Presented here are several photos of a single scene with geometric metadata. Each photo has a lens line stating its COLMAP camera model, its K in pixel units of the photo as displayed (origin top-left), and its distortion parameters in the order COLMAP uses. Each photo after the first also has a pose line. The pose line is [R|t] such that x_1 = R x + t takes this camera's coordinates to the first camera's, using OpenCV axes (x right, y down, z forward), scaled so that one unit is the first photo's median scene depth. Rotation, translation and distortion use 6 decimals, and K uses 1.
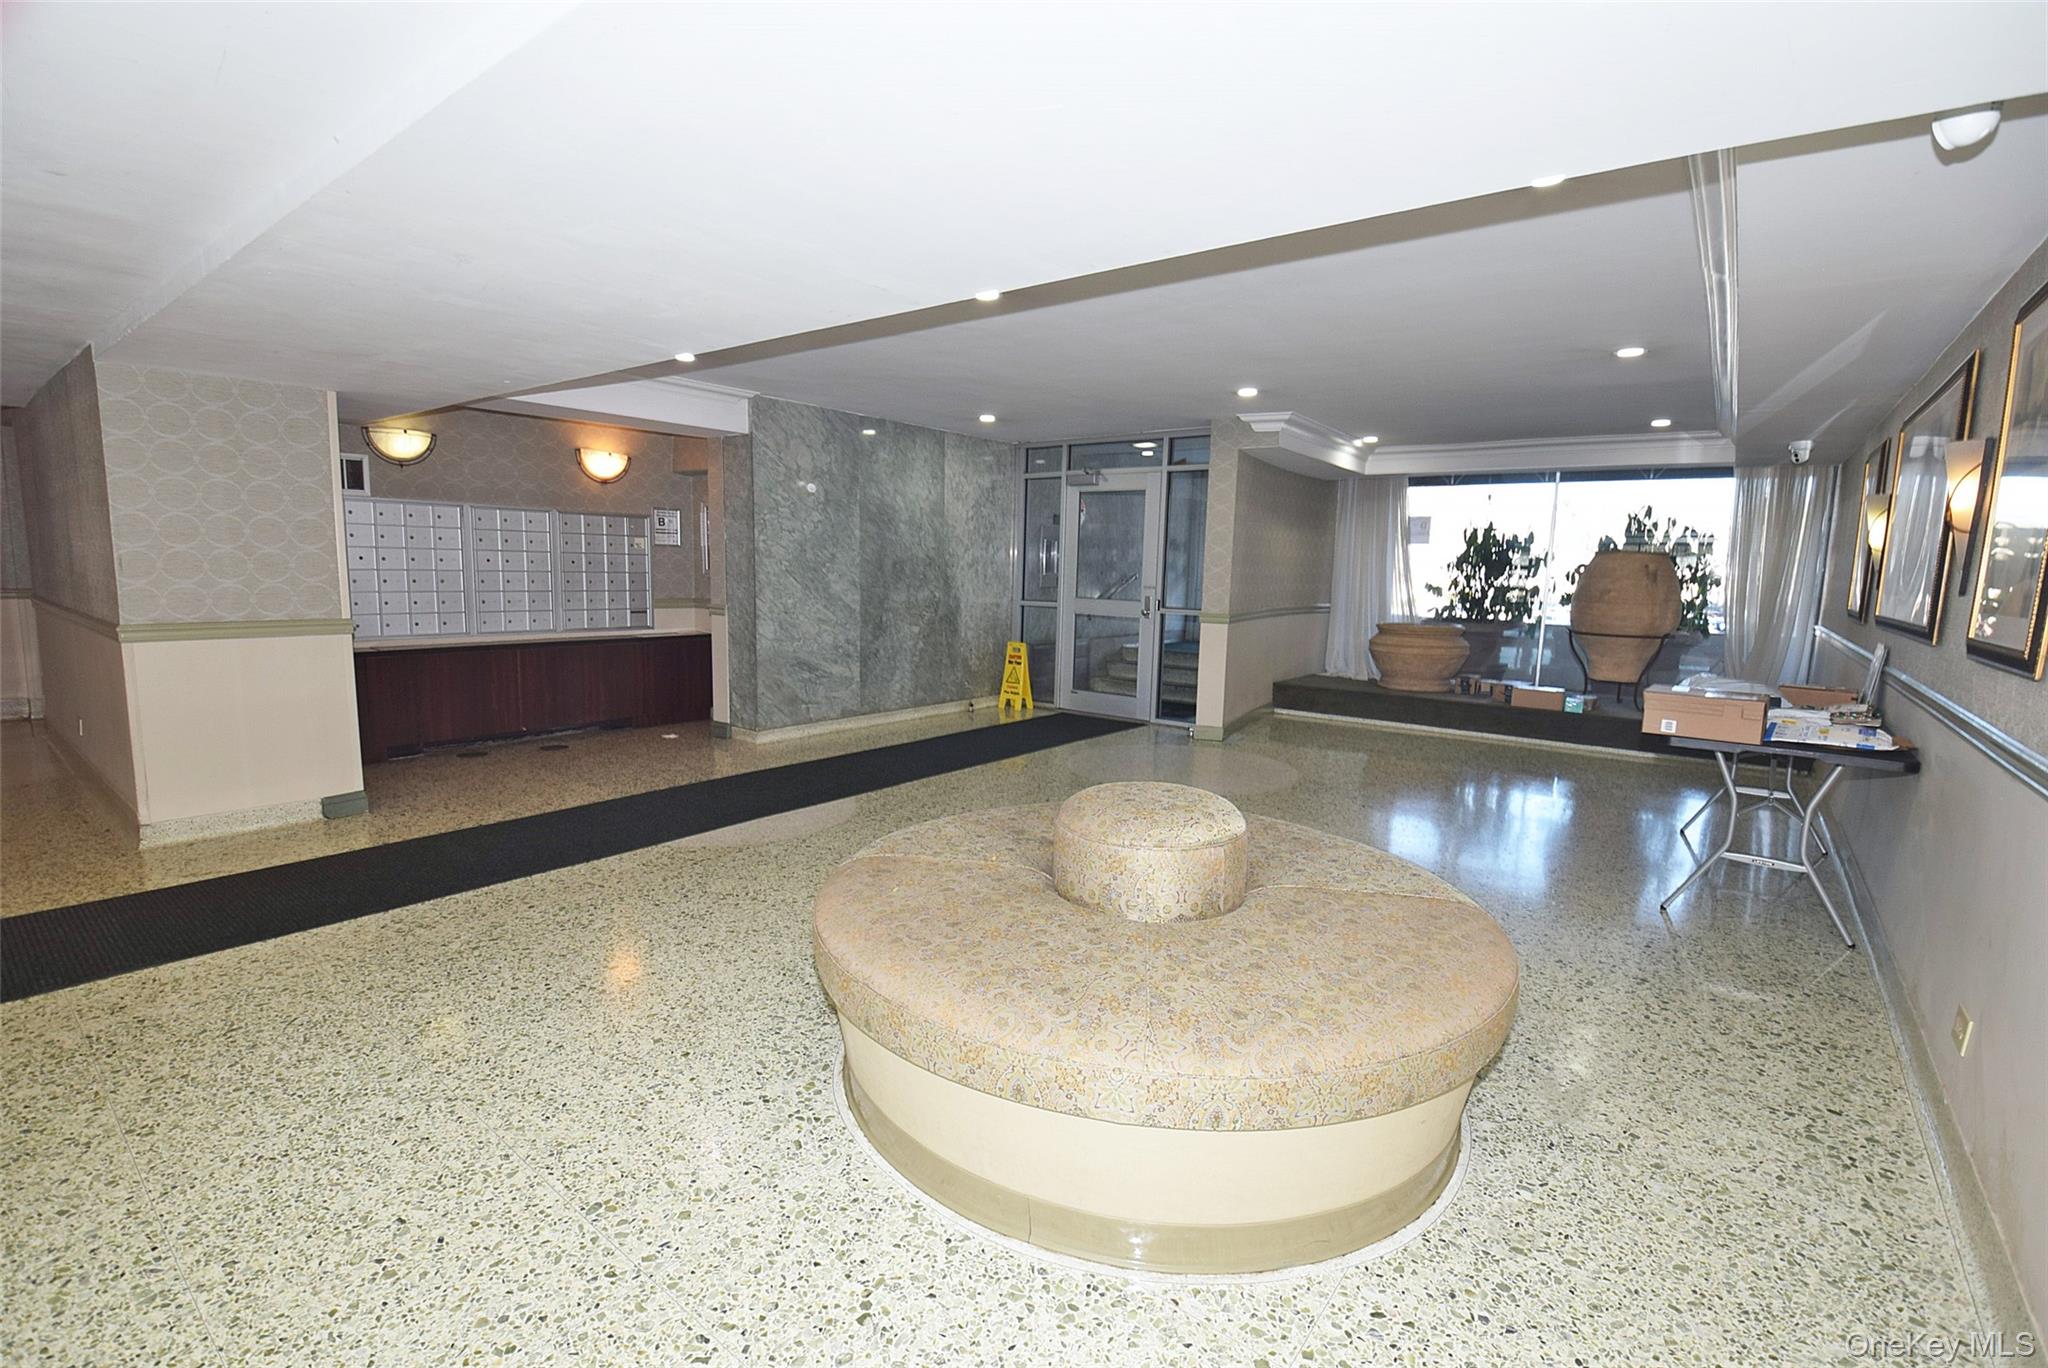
lens RADIAL K [[908.7, 0, 1031.8], [0, 908.7, 693.7], [0, 0, 1]] dist [0.009602, -0.018419]
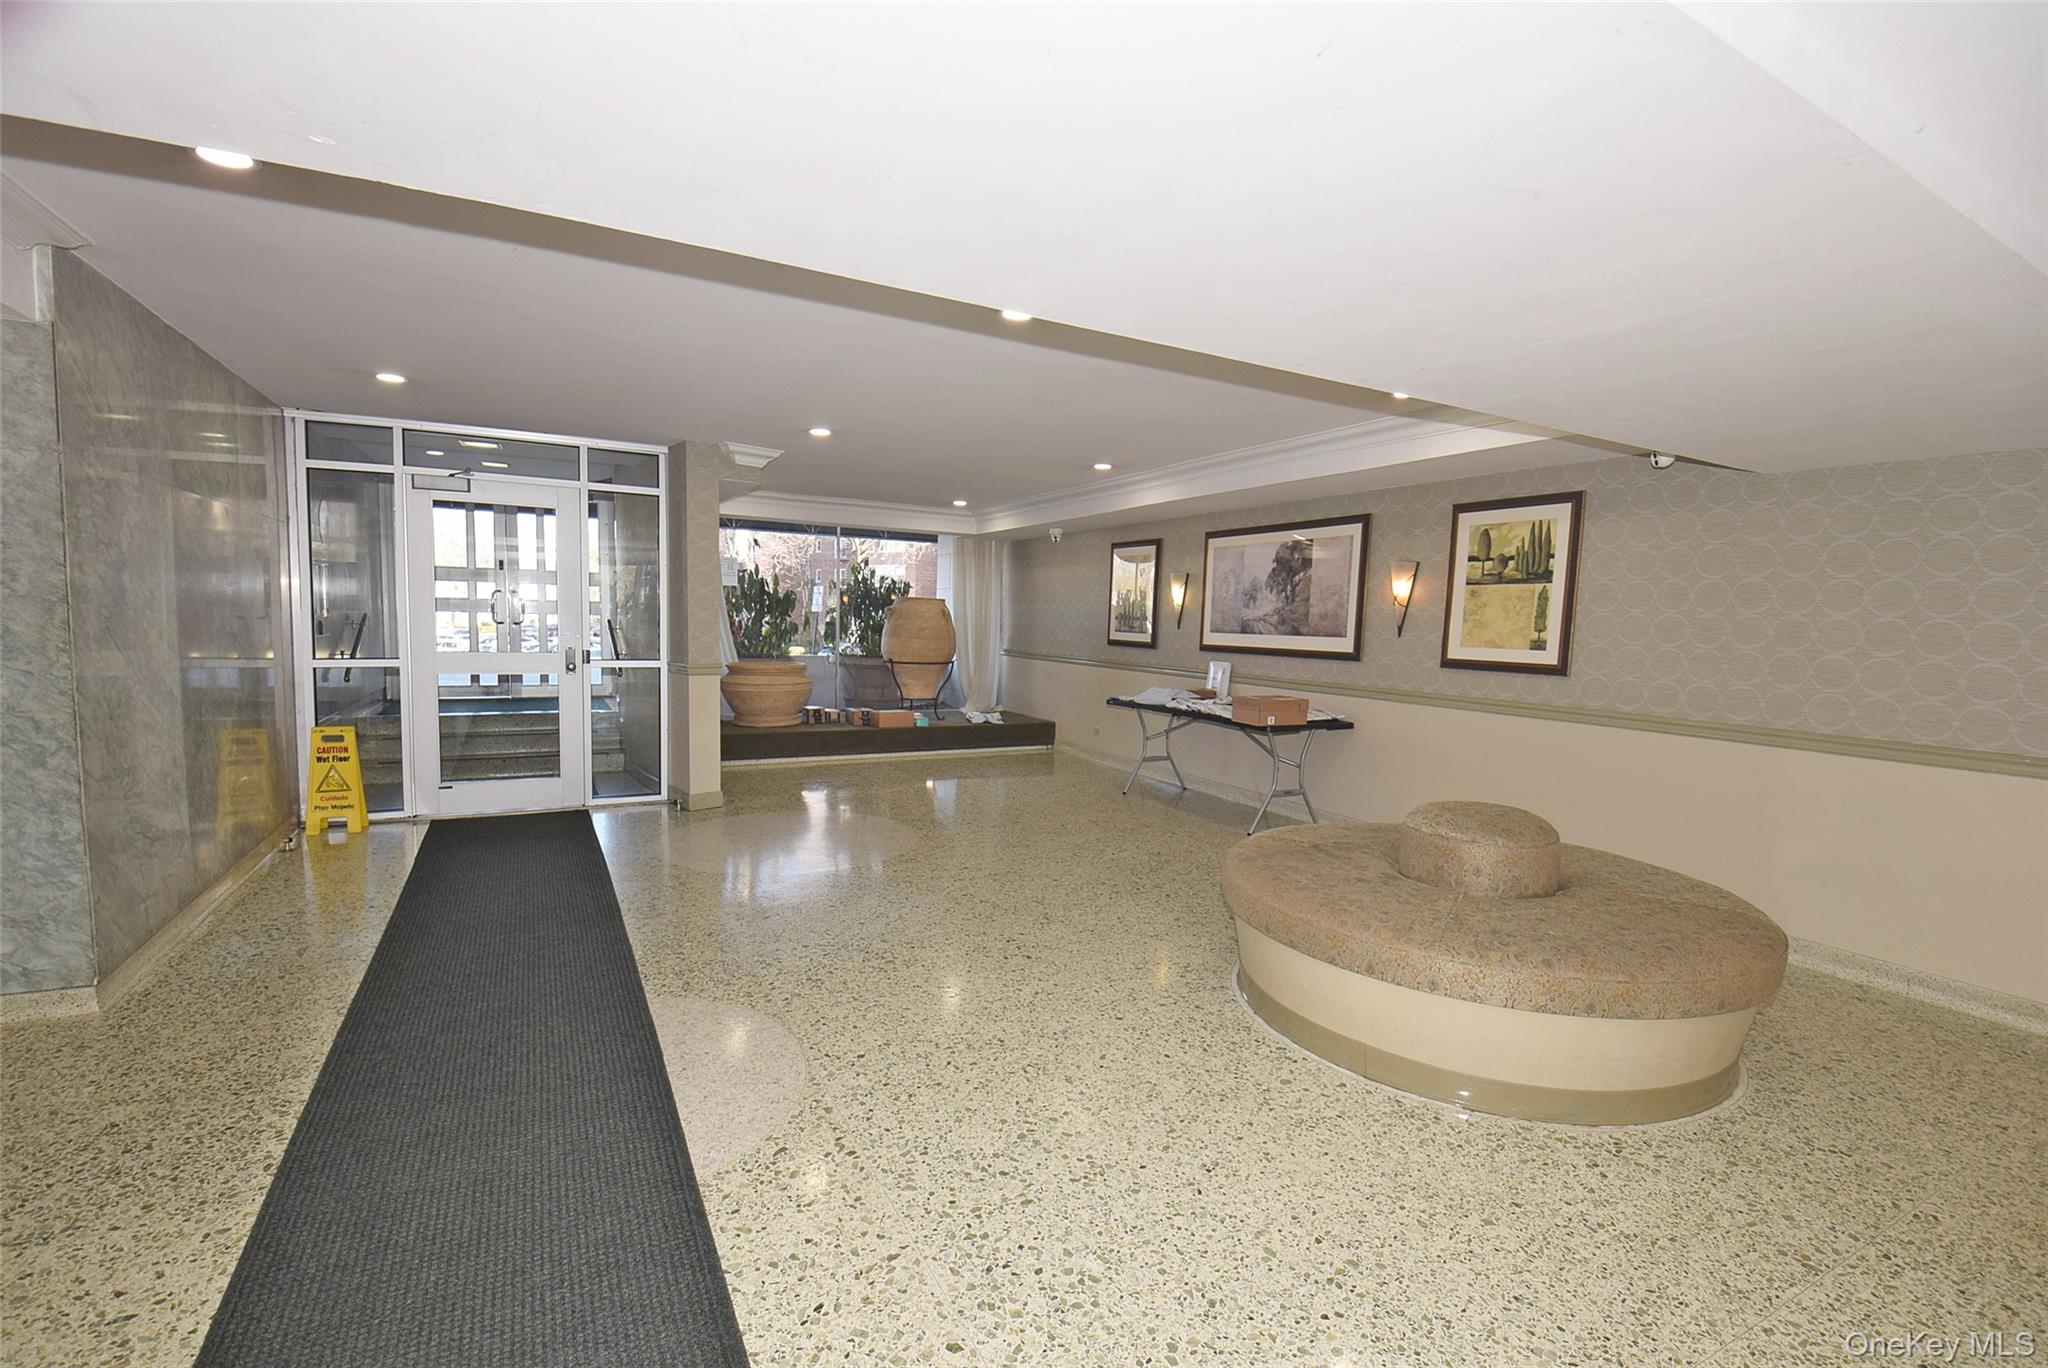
lens RADIAL K [[908.7, 0, 1031.8], [0, 908.7, 693.7], [0, 0, 1]] dist [0.009602, -0.018419]
pose [[0.404874, -0.087505, 0.910176, -0.495939], [0.110438, 0.992803, 0.046323, -0.069940], [-0.907679, 0.081763, 0.411624, 0.383234]]
